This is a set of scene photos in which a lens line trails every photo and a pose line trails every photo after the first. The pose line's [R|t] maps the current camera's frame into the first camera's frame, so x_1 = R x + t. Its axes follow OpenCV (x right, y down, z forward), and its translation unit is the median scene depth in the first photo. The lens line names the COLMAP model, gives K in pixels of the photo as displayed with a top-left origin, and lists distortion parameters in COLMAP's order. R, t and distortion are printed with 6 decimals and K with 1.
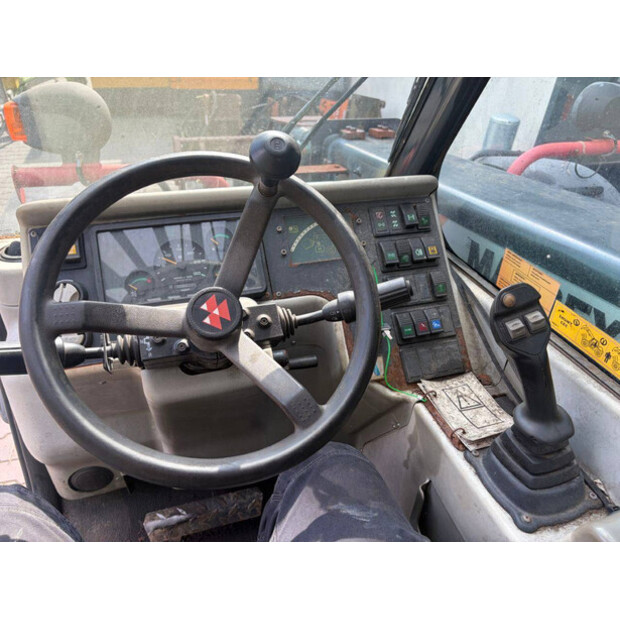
lens RADIAL K [[463.6, 0, 311.6], [0, 463.6, 303.3], [0, 0, 1]] dist [0.080893, -0.101929]
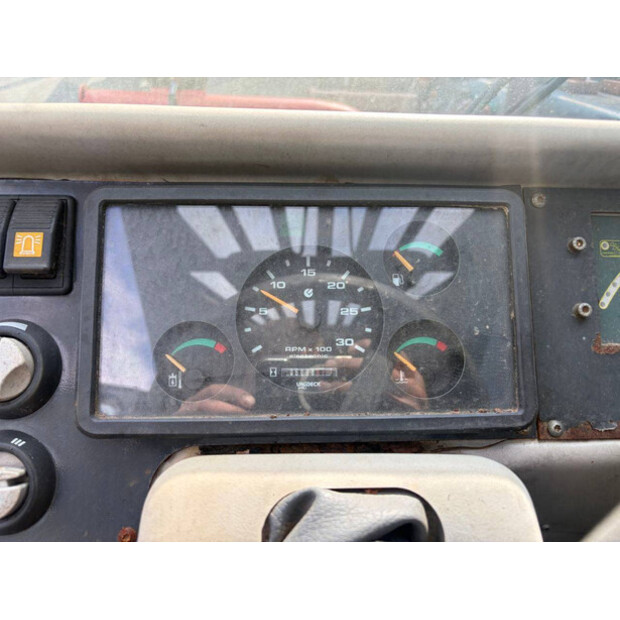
lens RADIAL K [[463.6, 0, 311.6], [0, 463.6, 303.3], [0, 0, 1]] dist [0.080893, -0.101929]
pose [[0.970888, 0.146375, -0.189608, -0.198316], [-0.139702, 0.989021, 0.048169, -0.104773], [0.194577, -0.020278, 0.980678, 0.609864]]
